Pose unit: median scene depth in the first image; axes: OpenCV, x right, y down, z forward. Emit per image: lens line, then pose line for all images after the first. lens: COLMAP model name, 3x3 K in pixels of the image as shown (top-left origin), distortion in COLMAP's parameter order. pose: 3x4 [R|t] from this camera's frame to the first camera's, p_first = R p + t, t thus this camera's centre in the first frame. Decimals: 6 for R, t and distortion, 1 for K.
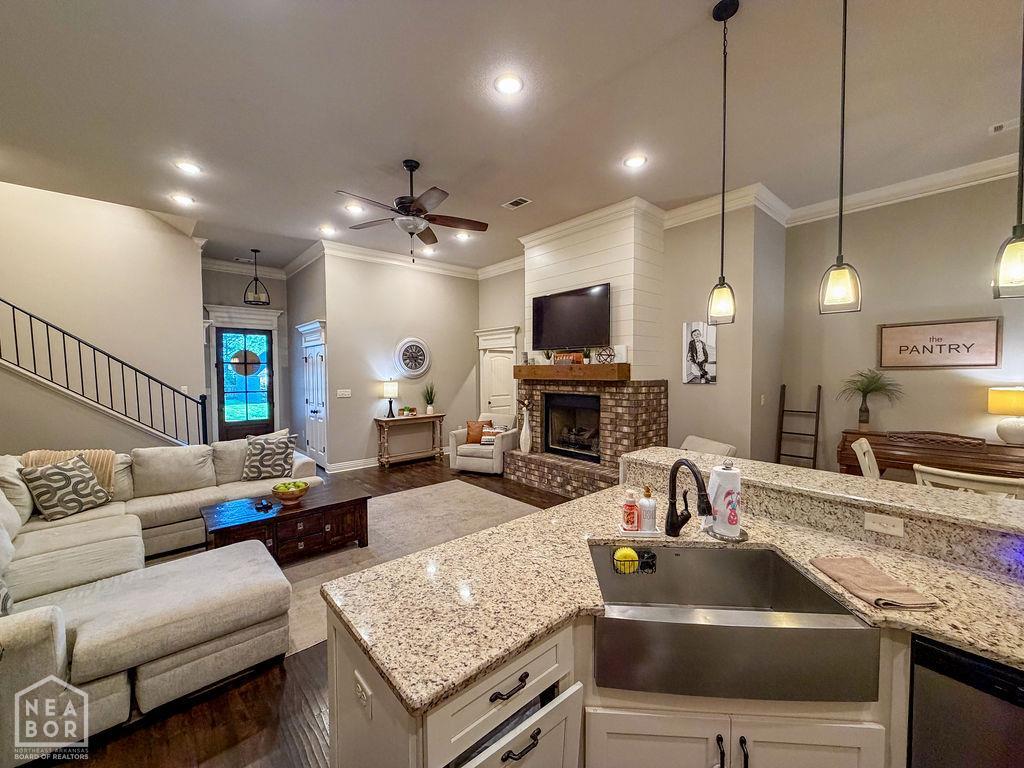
lens RADIAL K [[405.3, 0, 509.4], [0, 405.3, 385.4], [0, 0, 1]] dist [-0.000736, 0.000053]
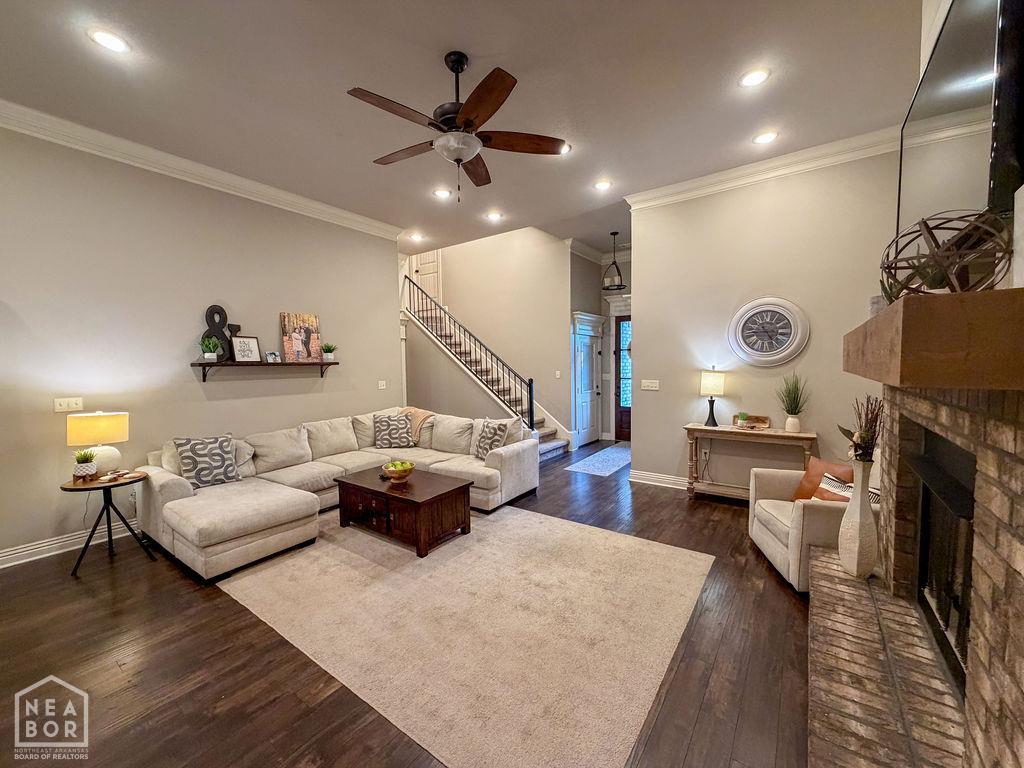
lens RADIAL K [[405.3, 0, 509.4], [0, 405.3, 385.4], [0, 0, 1]] dist [-0.000736, 0.000053]
pose [[0.221628, 0.054321, -0.973617, 0.350049], [-0.027083, 0.998405, 0.049539, -0.013137], [0.974755, 0.015389, 0.222746, 0.672743]]
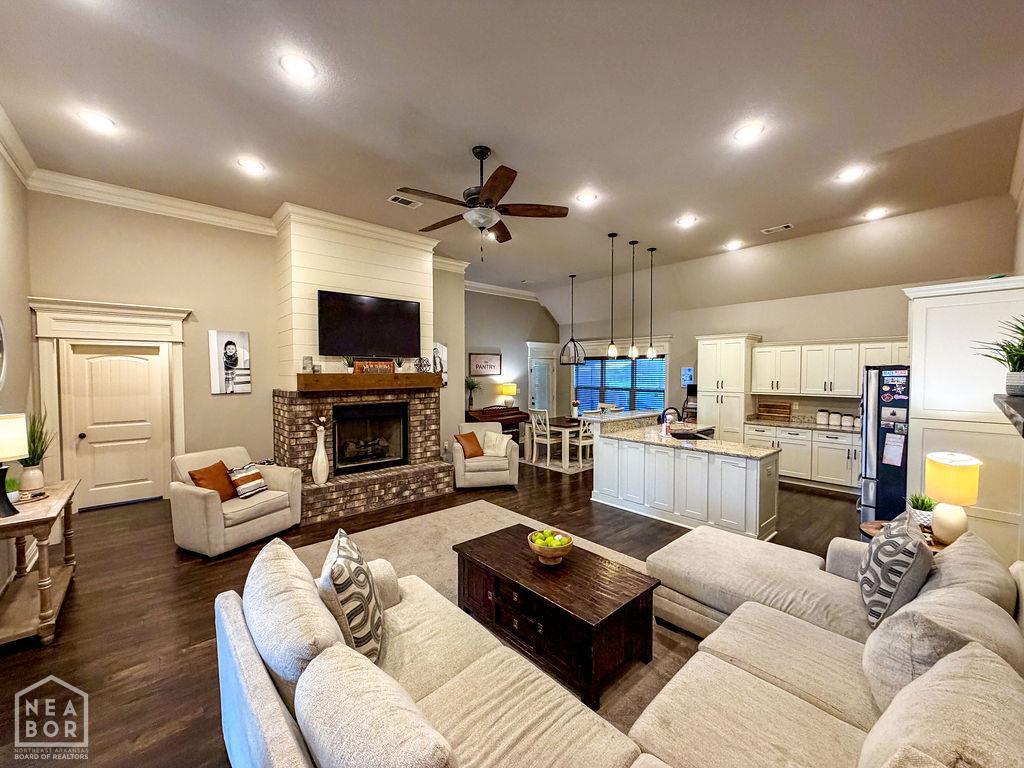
lens RADIAL K [[405.3, 0, 509.4], [0, 405.3, 385.4], [0, 0, 1]] dist [-0.000736, 0.000053]
pose [[-0.000760, -0.029131, 0.999575, -0.806264], [0.038838, 0.998821, 0.029138, -0.037479], [-0.999245, 0.038843, 0.000373, 0.670576]]
